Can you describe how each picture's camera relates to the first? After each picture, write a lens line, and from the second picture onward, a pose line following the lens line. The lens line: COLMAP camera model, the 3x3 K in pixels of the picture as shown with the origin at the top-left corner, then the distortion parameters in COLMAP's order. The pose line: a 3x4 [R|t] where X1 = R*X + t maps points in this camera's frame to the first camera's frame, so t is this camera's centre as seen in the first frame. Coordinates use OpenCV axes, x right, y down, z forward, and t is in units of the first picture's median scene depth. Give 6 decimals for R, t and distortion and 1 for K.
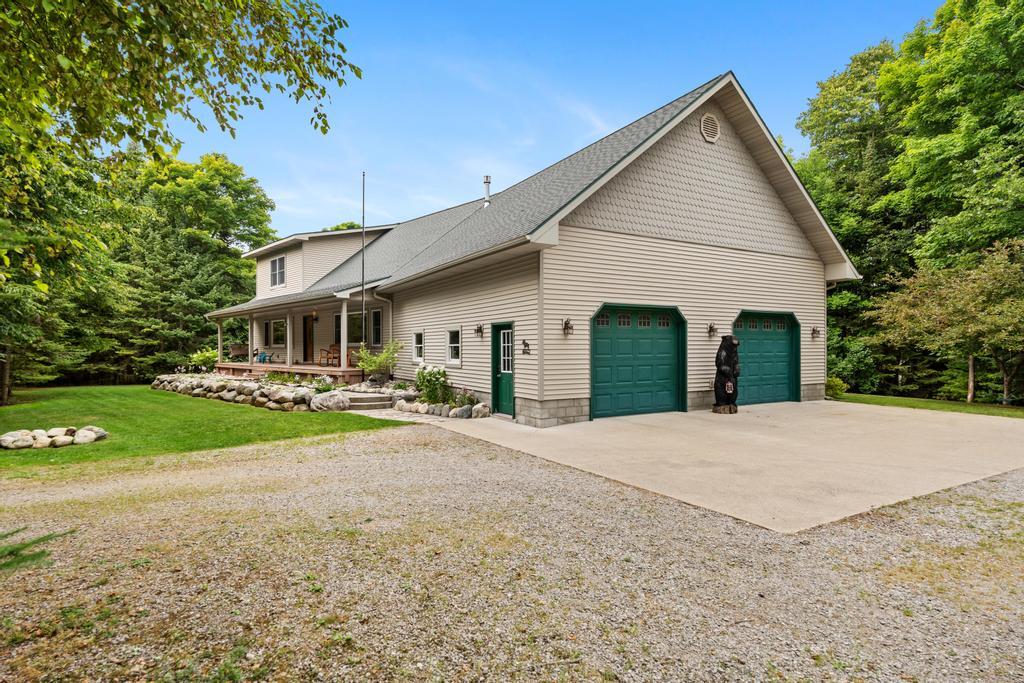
lens RADIAL K [[502.5, 0, 509.2], [0, 502.5, 342.6], [0, 0, 1]] dist [0.001140, -0.000817]
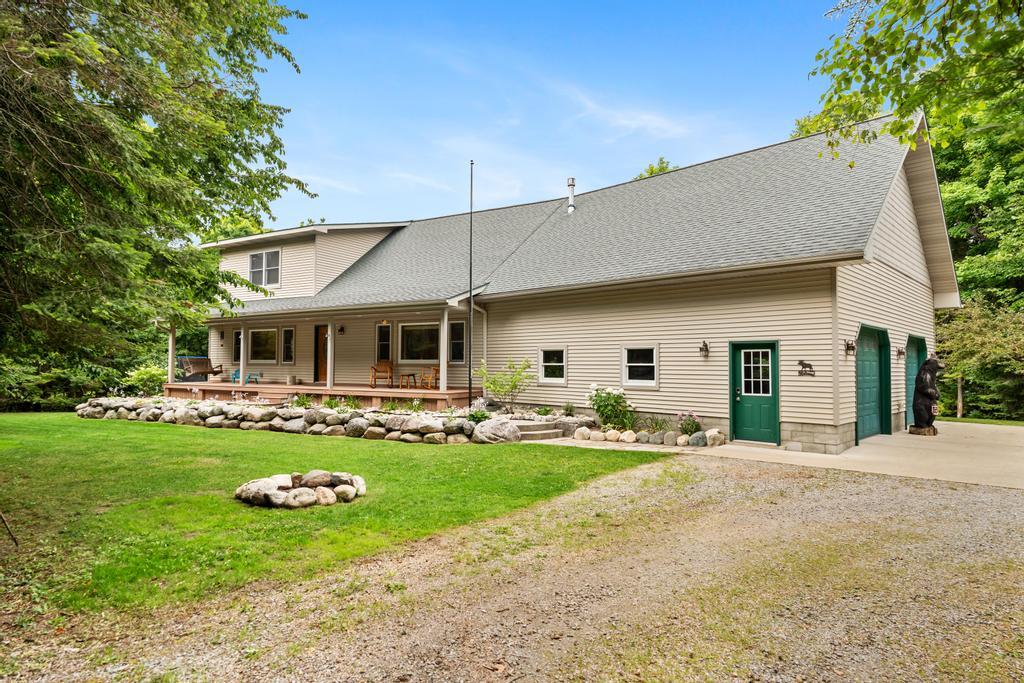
lens RADIAL K [[545.1, 0, 512.4], [0, 545.1, 347.4], [0, 0, 1]] dist [0.003610, 0.000693]
pose [[0.965559, 0.020146, 0.259405, -0.565473], [-0.013484, 0.999533, -0.027436, 0.004026], [-0.259836, 0.022993, 0.965379, 0.118792]]
